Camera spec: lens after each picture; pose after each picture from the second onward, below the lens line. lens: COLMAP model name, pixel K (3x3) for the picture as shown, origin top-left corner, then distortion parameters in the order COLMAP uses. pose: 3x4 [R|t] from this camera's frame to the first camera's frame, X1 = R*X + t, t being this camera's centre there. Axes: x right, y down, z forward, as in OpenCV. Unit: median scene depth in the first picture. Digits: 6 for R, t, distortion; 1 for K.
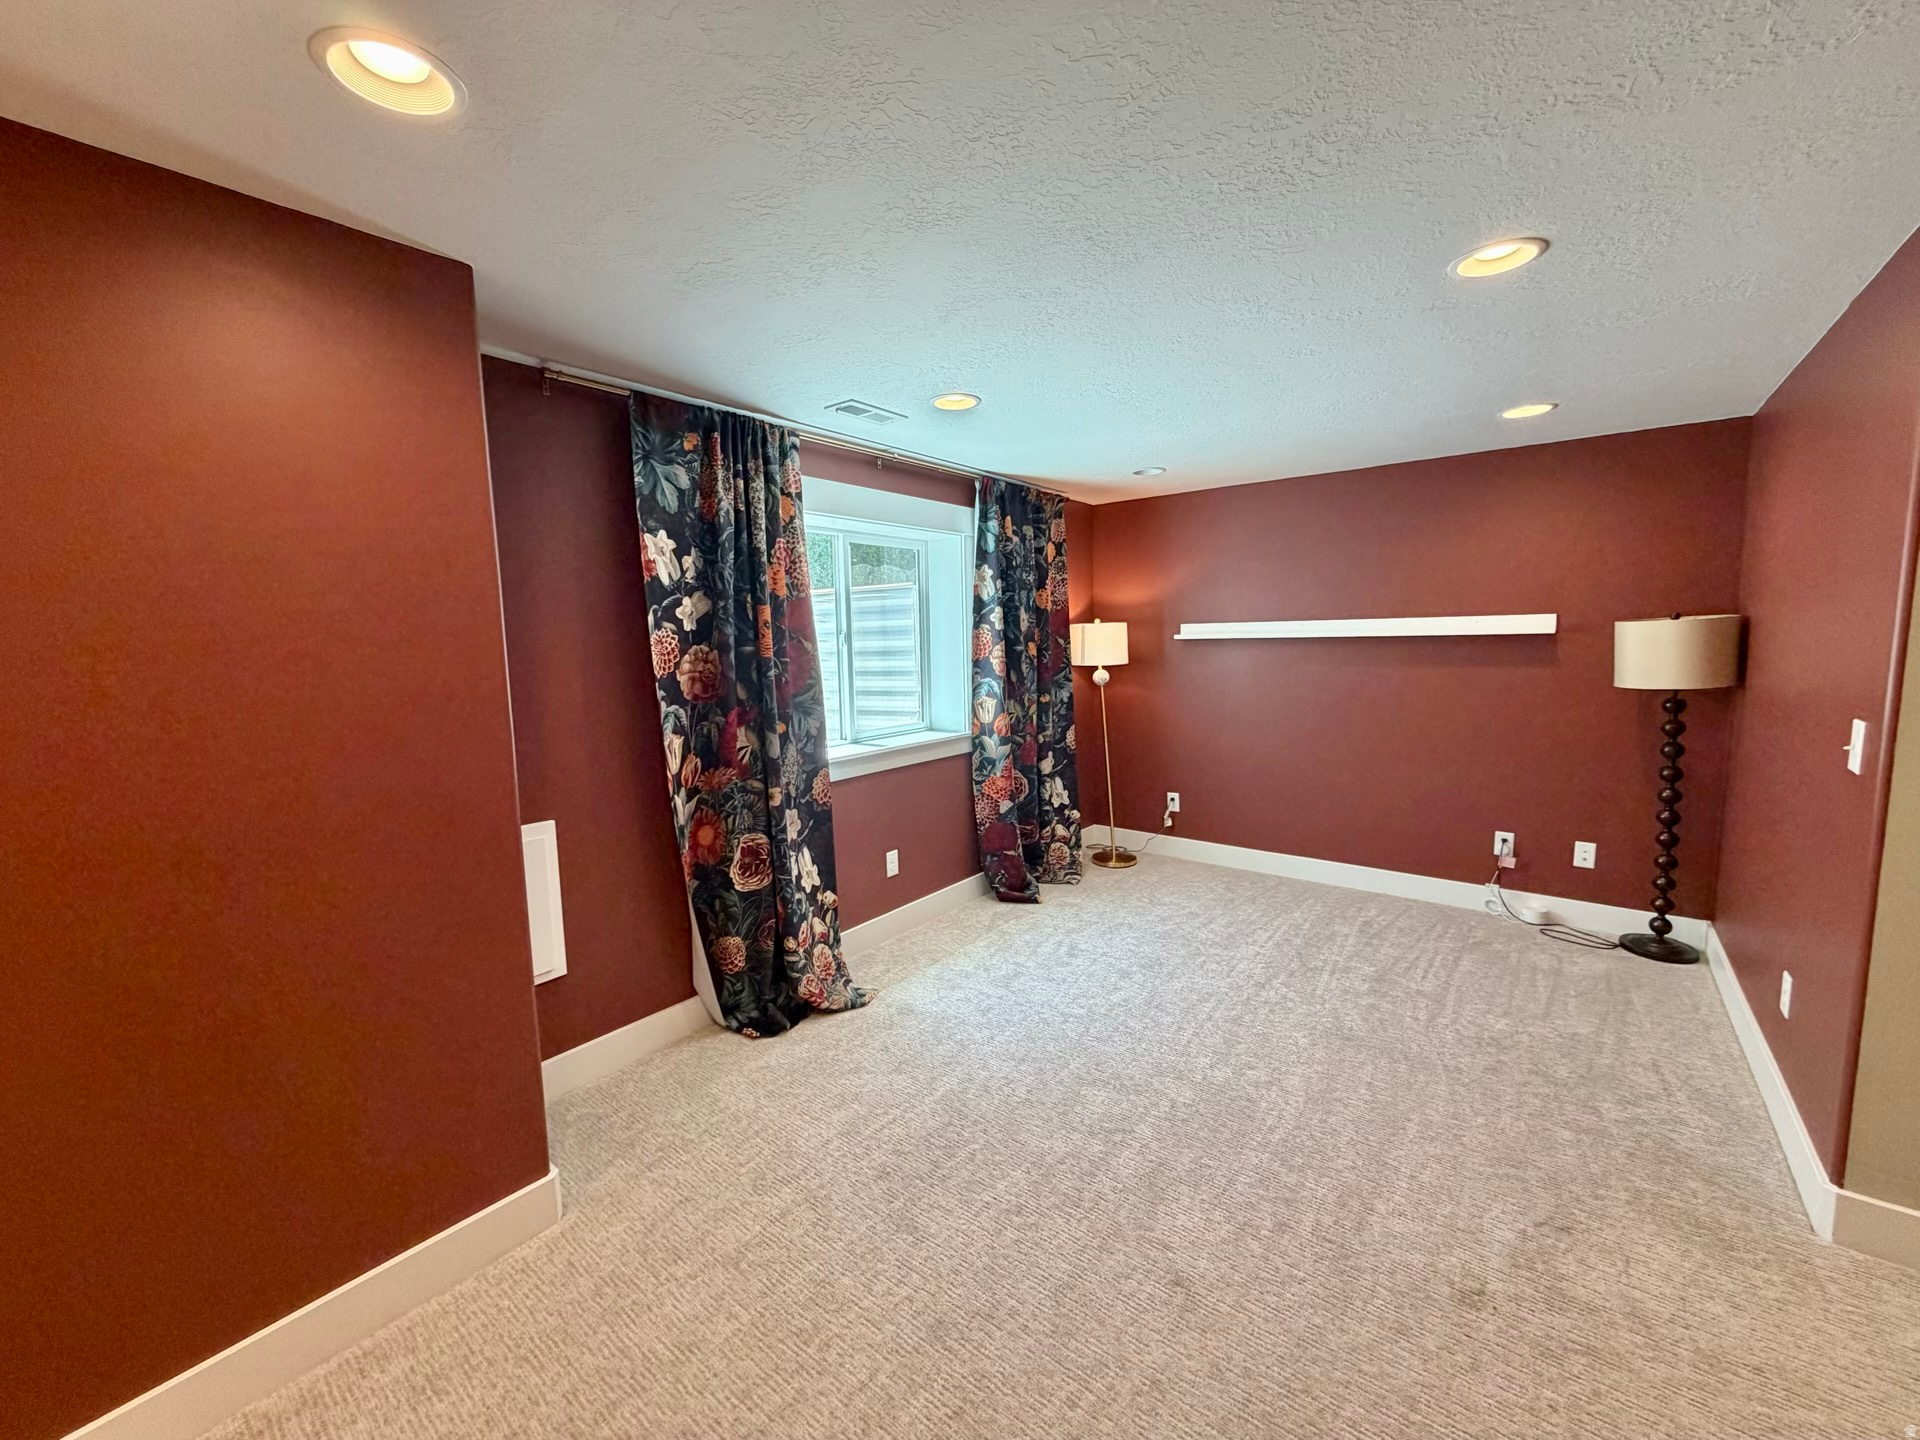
lens RADIAL K [[762.2, 0, 953.3], [0, 762.2, 718.3], [0, 0, 1]] dist [0.001016, -0.000166]
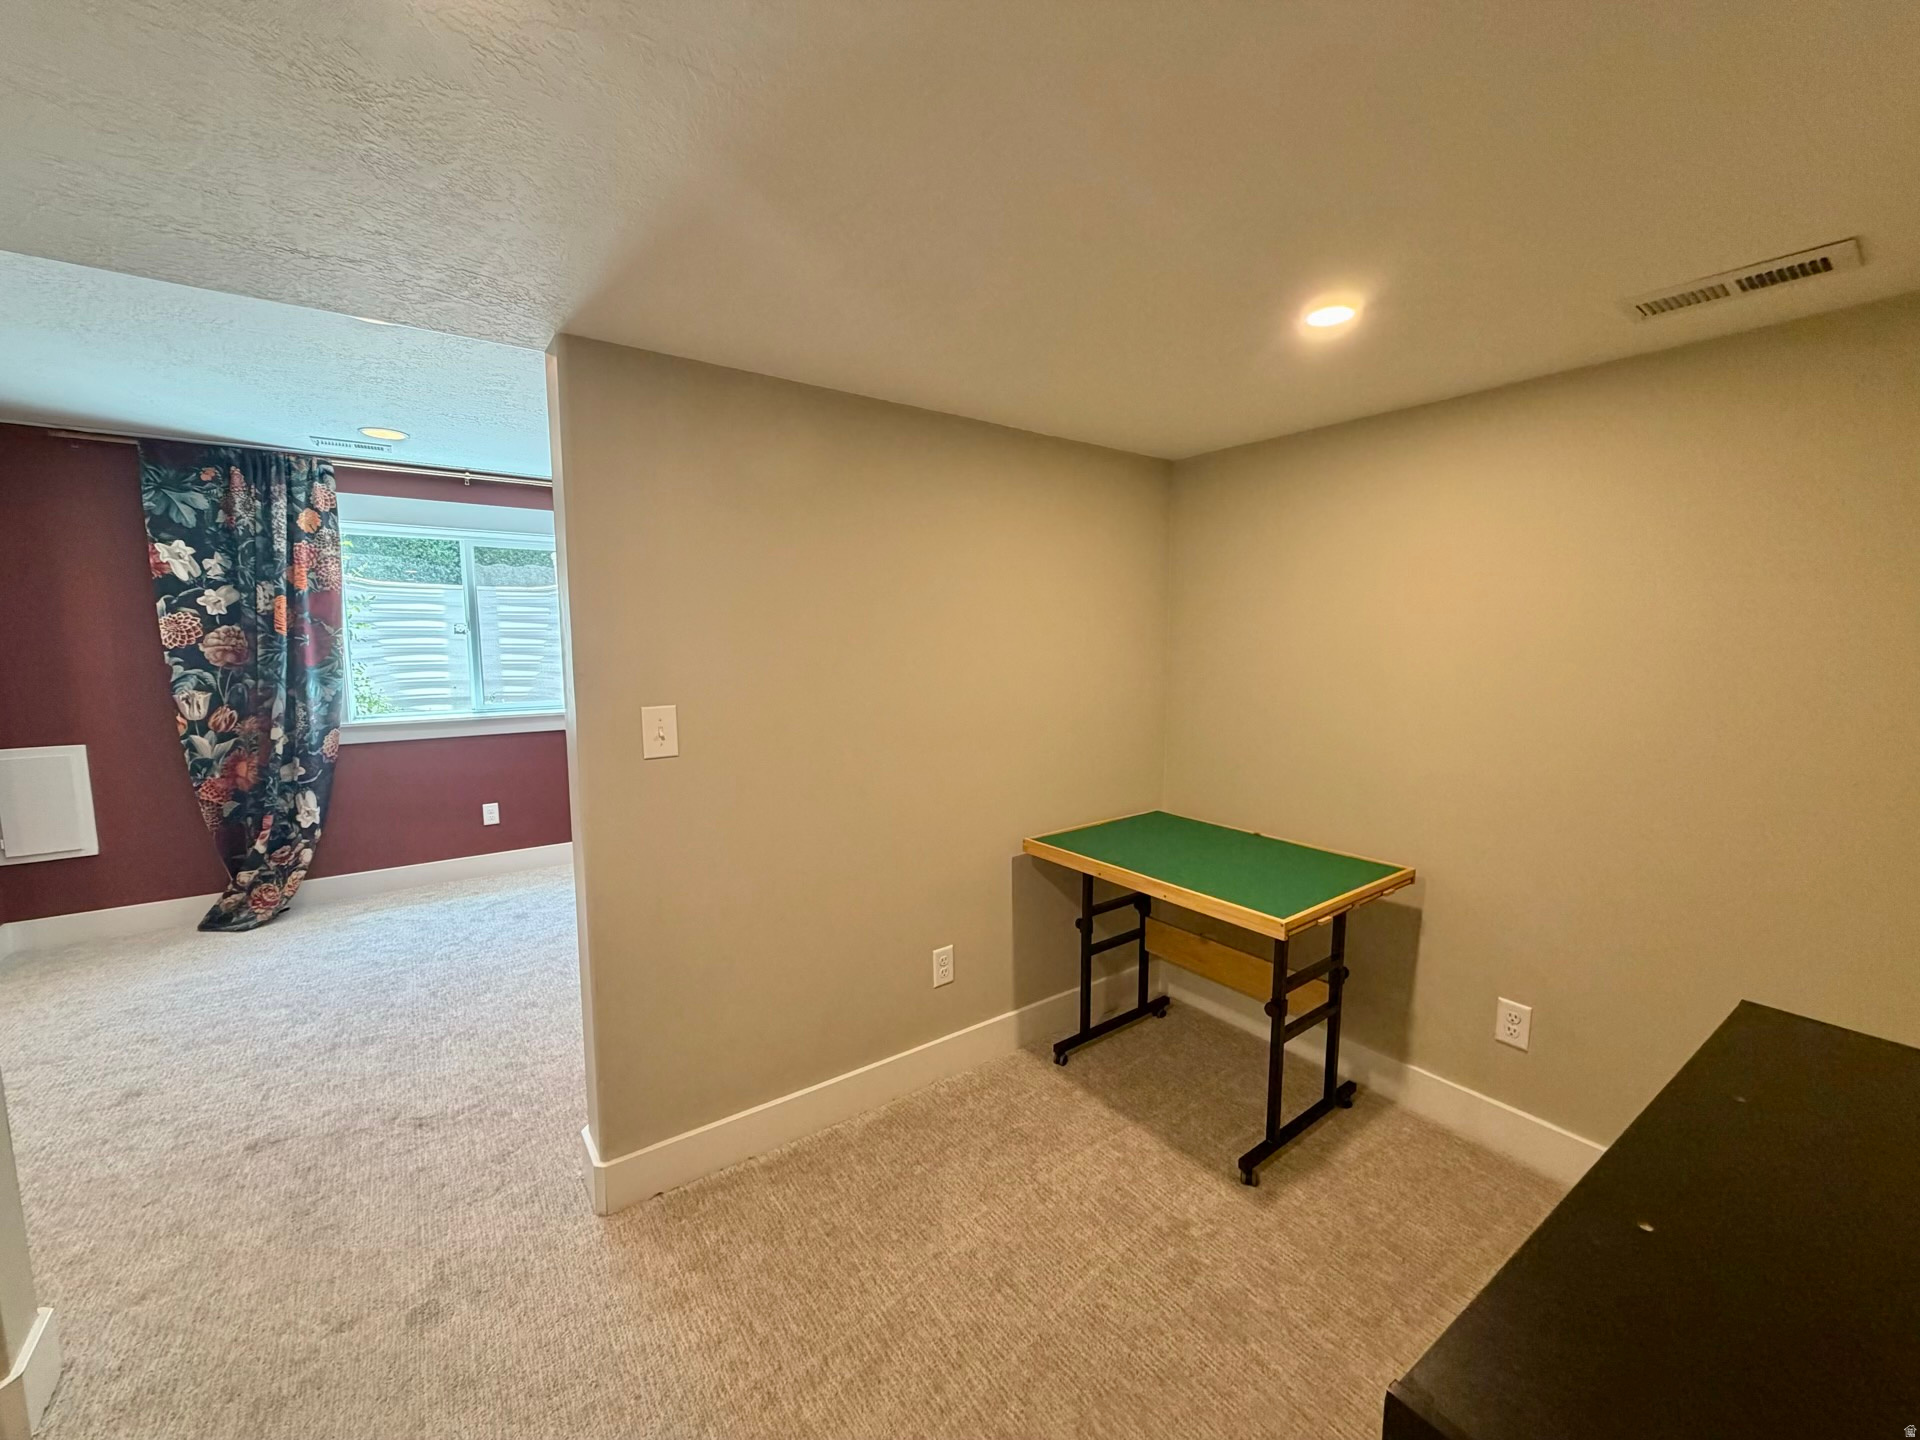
lens RADIAL K [[762.2, 0, 953.3], [0, 762.2, 718.3], [0, 0, 1]] dist [0.001016, -0.000166]
pose [[0.958288, 0.048483, -0.281663, 1.306744], [-0.047932, 0.998811, 0.008852, -0.006576], [0.281757, 0.005017, 0.959473, 0.078880]]
